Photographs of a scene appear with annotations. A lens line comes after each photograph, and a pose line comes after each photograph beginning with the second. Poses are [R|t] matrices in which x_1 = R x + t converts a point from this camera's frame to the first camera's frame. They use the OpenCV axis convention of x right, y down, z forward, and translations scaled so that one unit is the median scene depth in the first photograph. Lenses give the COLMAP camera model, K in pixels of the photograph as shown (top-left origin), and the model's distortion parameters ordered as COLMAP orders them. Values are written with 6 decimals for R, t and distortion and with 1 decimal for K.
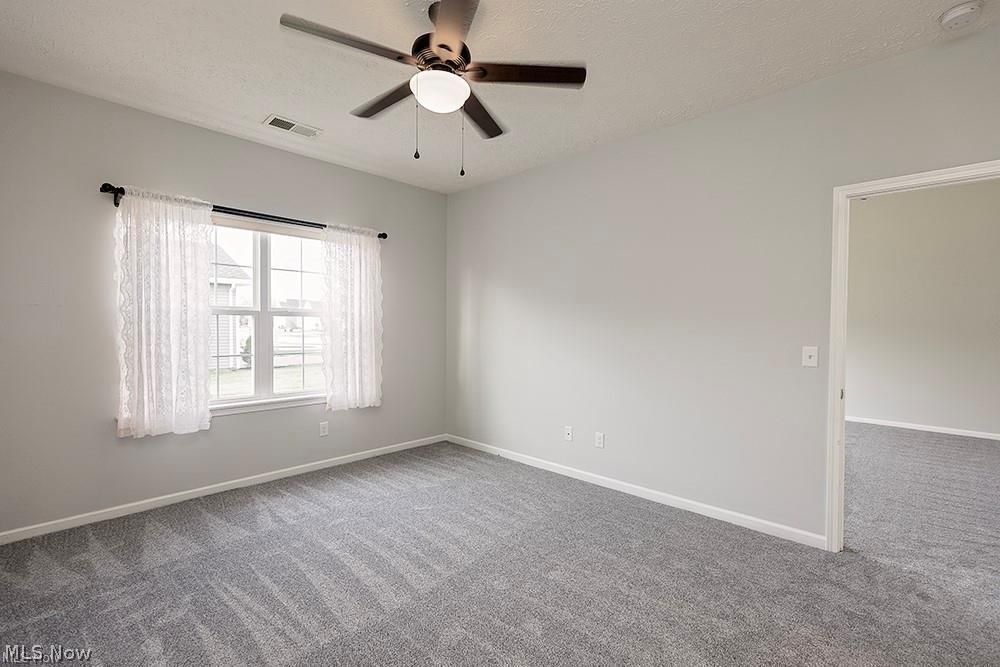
lens RADIAL K [[447.2, 0, 514.0], [0, 447.2, 333.7], [0, 0, 1]] dist [0.006081, 0.000073]
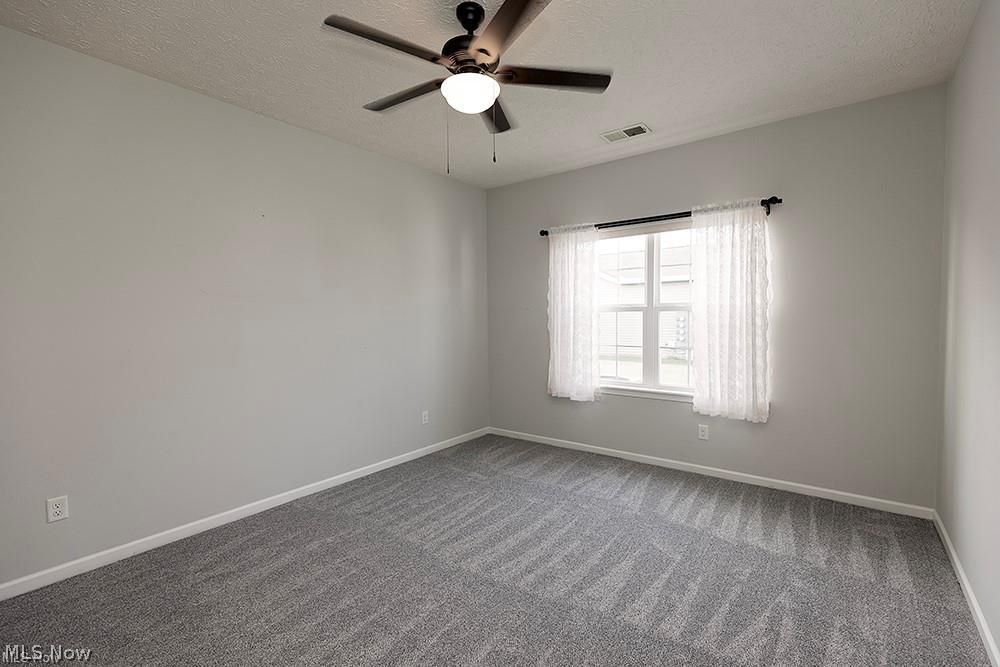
lens RADIAL K [[452.1, 0, 510.3], [0, 452.1, 333.9], [0, 0, 1]] dist [0.006043, -0.000085]
pose [[0.095339, 0.030979, -0.994963, 0.504188], [-0.009825, 0.999496, 0.030178, -0.014855], [0.995396, 0.006898, 0.095595, 0.565862]]
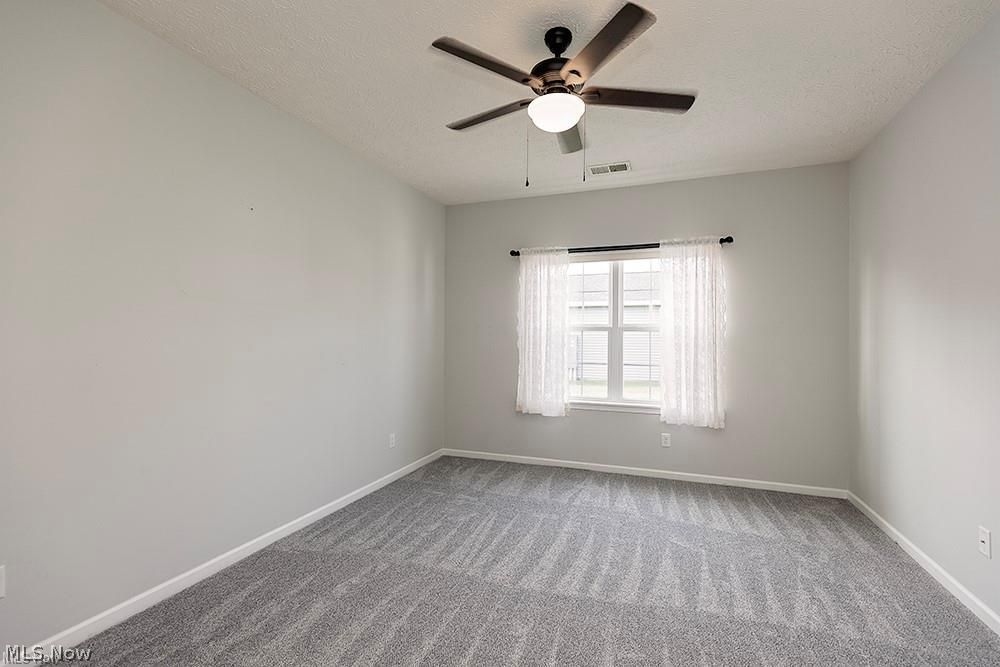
lens RADIAL K [[451.4, 0, 507.9], [0, 451.4, 335.8], [0, 0, 1]] dist [0.006409, 0.000001]
pose [[0.384018, -0.011921, -0.923248, 0.436311], [-0.022773, 0.999490, -0.022377, 0.005404], [0.923045, 0.029618, 0.383551, 0.286682]]
